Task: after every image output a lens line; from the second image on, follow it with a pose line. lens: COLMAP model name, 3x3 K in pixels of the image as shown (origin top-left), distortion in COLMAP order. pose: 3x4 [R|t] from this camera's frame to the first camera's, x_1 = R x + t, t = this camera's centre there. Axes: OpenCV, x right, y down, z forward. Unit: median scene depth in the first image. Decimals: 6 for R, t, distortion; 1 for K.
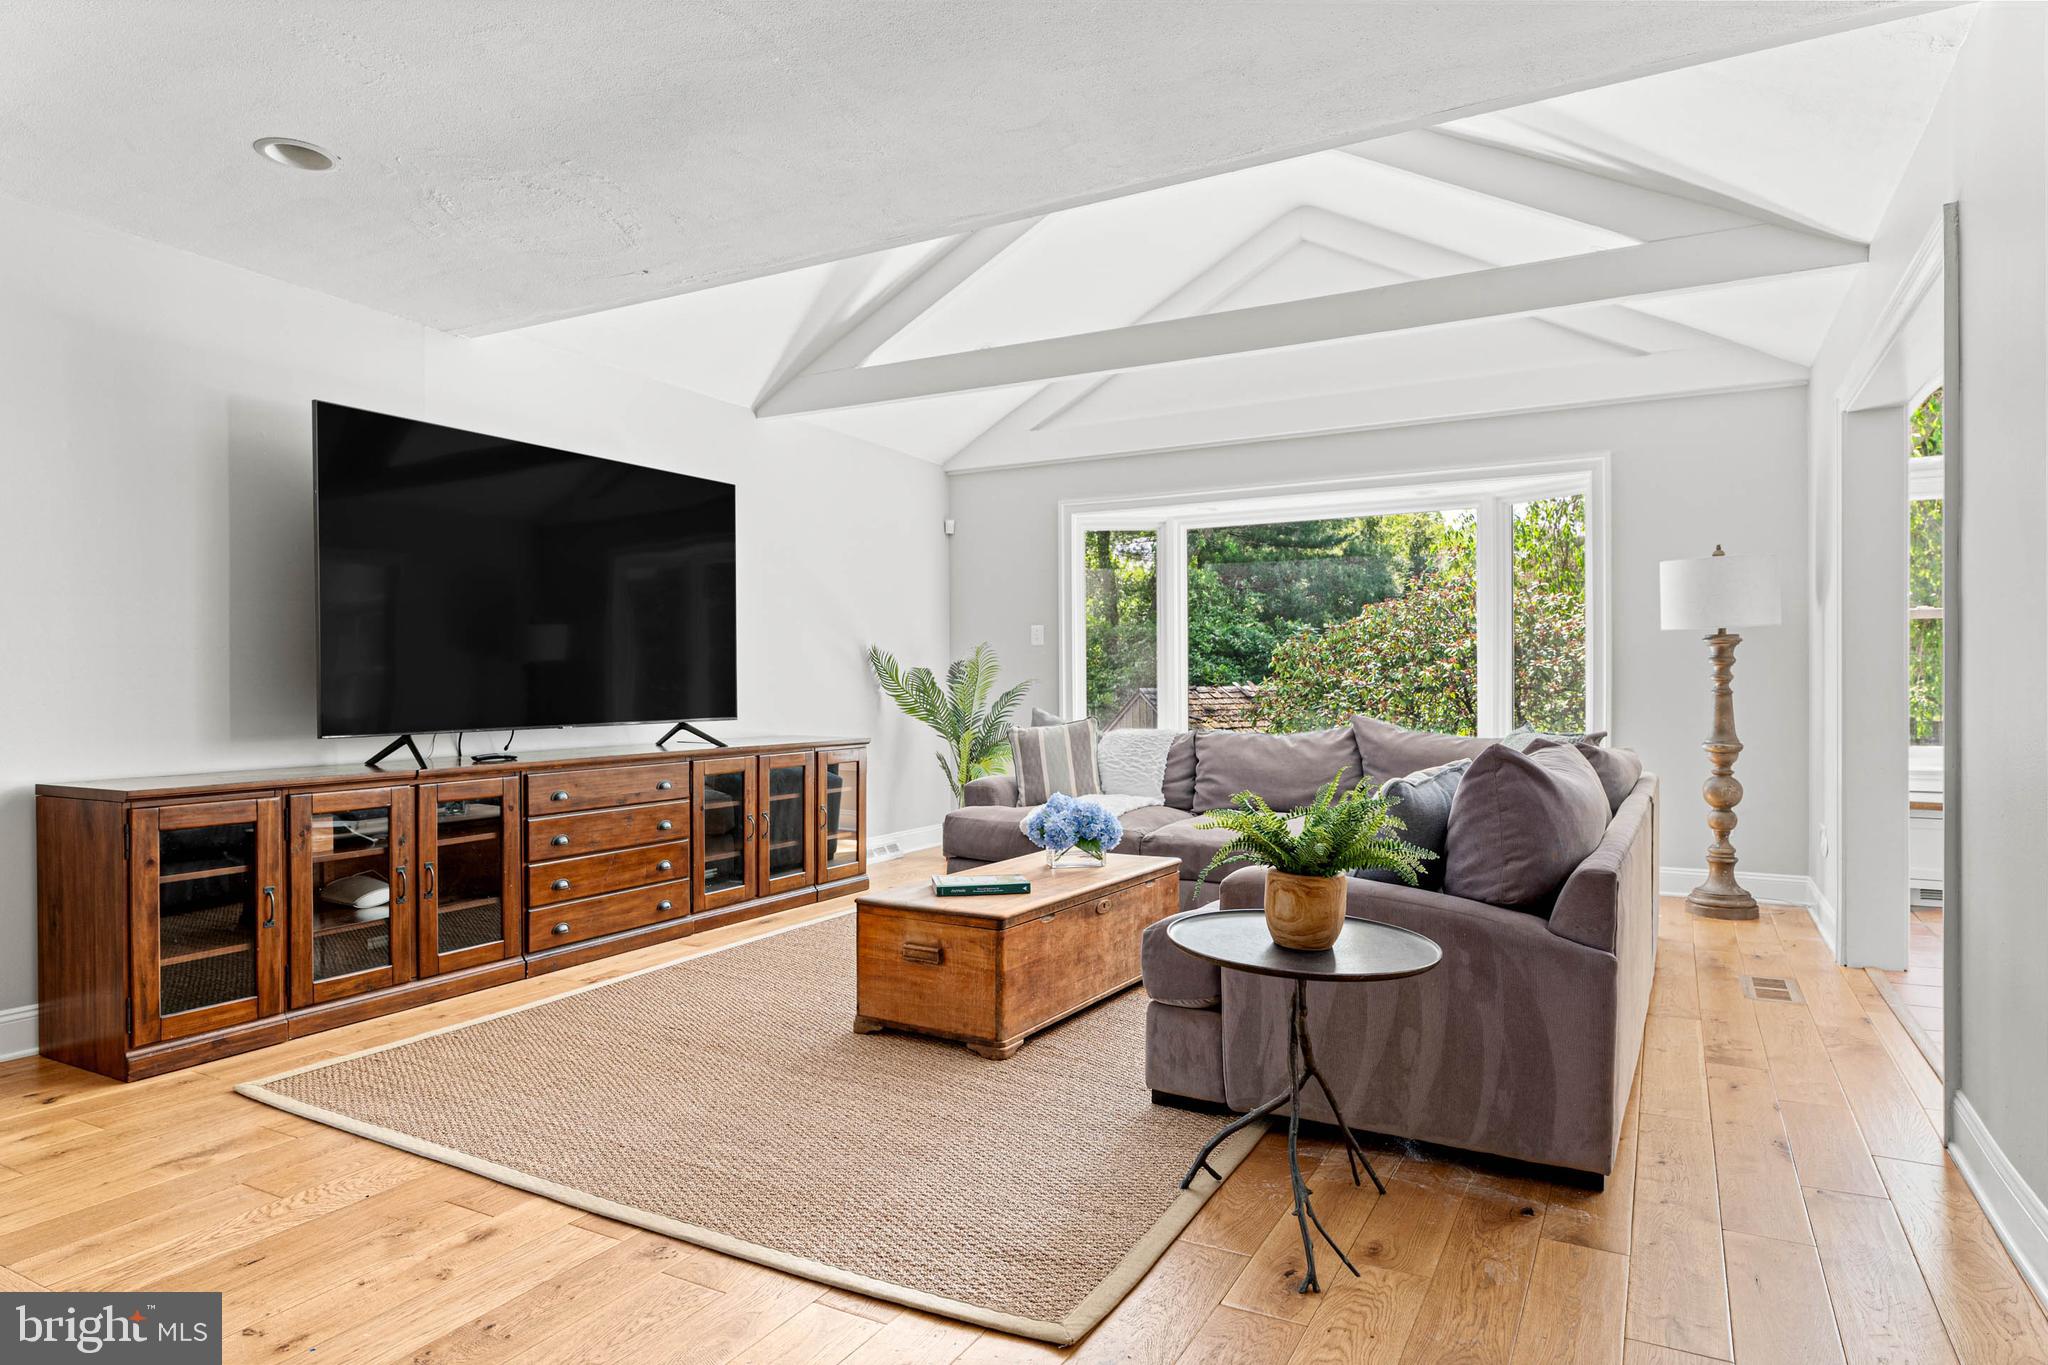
lens RADIAL K [[1184.9, 0, 1030.2], [0, 1184.9, 685.6], [0, 0, 1]] dist [0.009660, -0.000644]
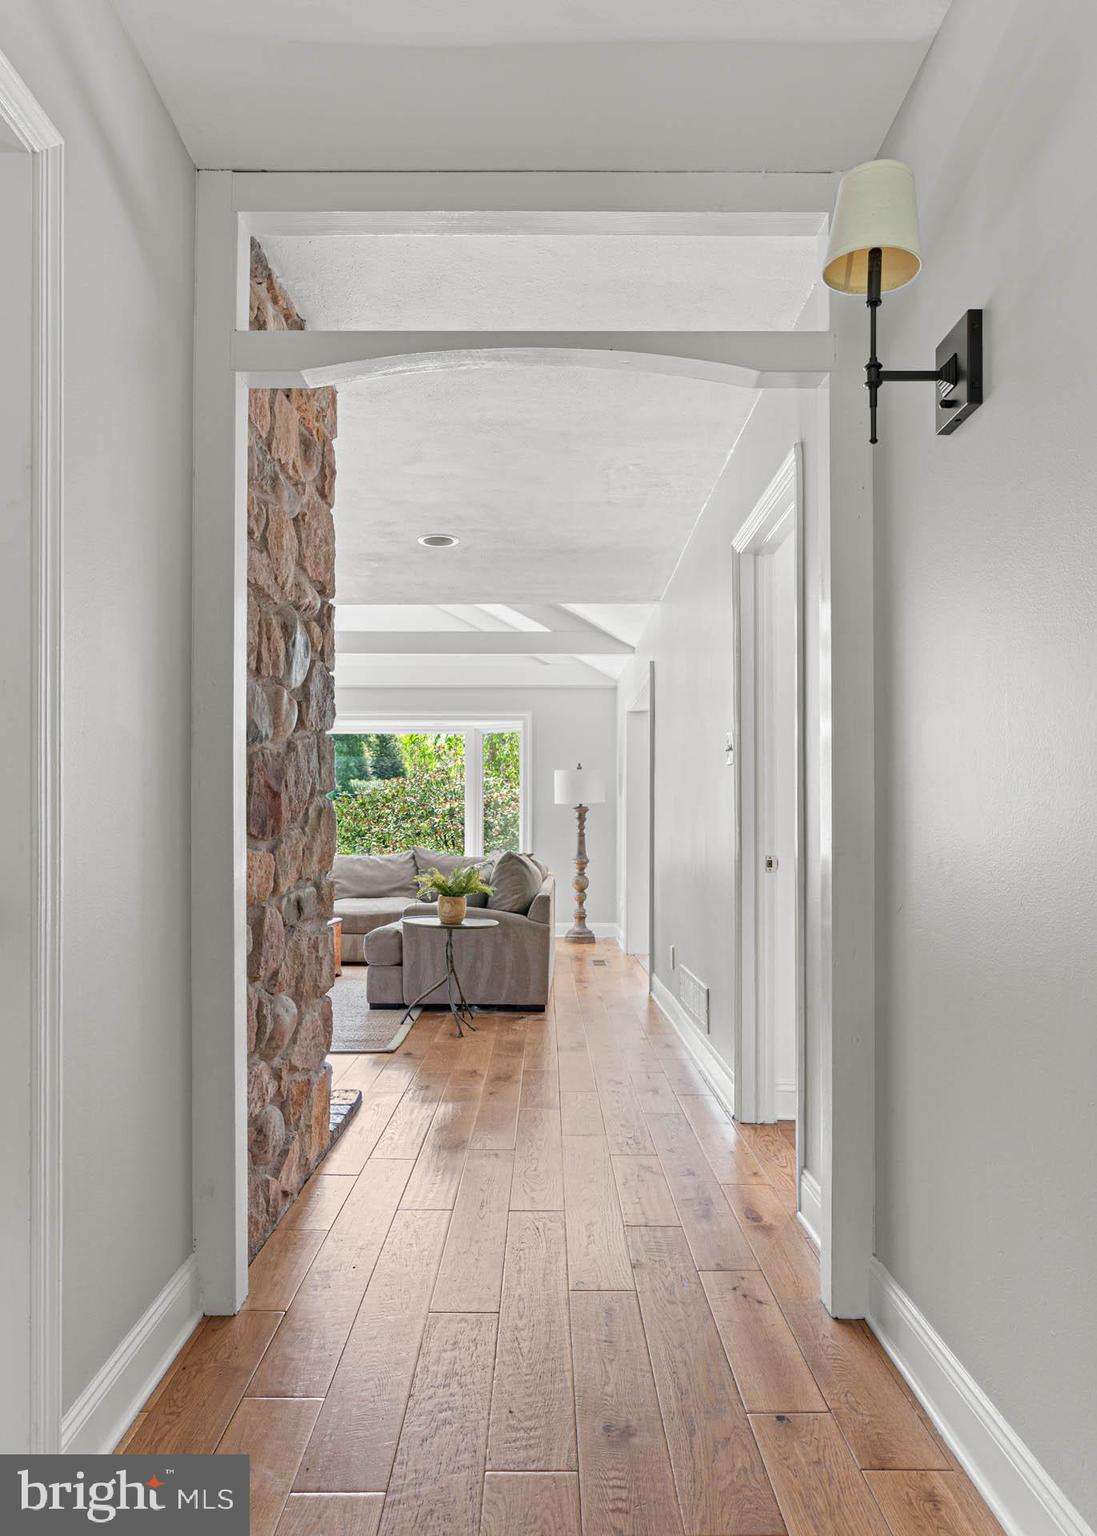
lens RADIAL K [[952.2, 0, 558.2], [0, 952.2, 836.3], [0, 0, 1]] dist [-0.001425, -0.000035]
pose [[0.873934, 0.002153, 0.486039, -0.265880], [-0.003641, 0.999991, 0.002117, 0.005606], [-0.486030, -0.003619, 0.873934, -0.443630]]
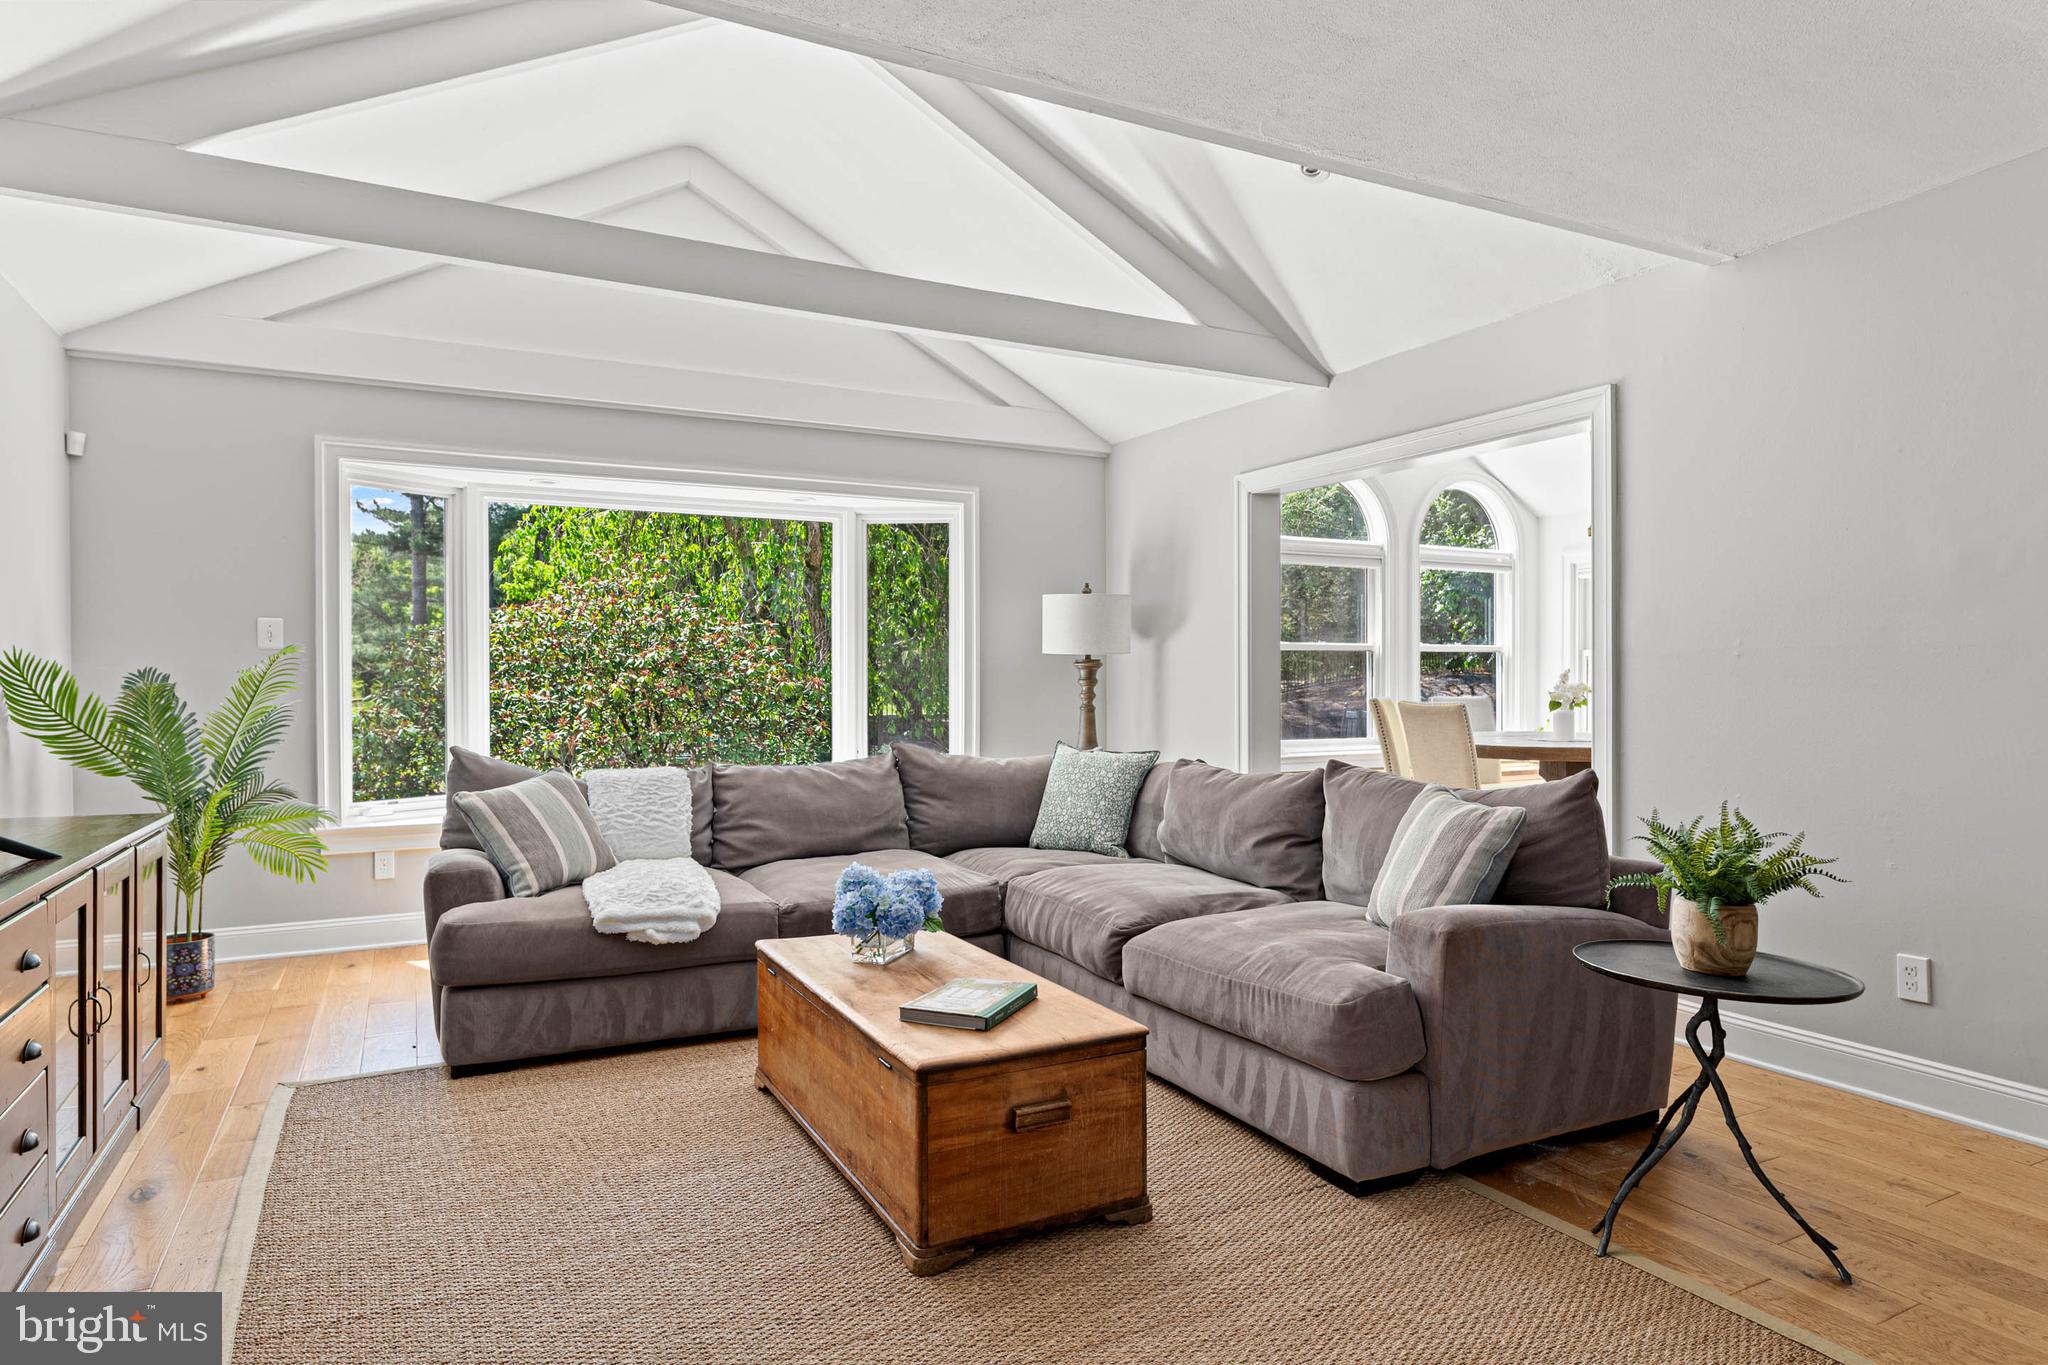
lens RADIAL K [[1184.9, 0, 1036.8], [0, 1184.9, 689.1], [0, 0, 1]] dist [0.009660, -0.000644]
pose [[0.558418, -0.003379, 0.829553, -0.428565], [0.002633, 0.999994, 0.002301, -0.016612], [-0.829556, 0.000899, 0.558423, 0.392528]]
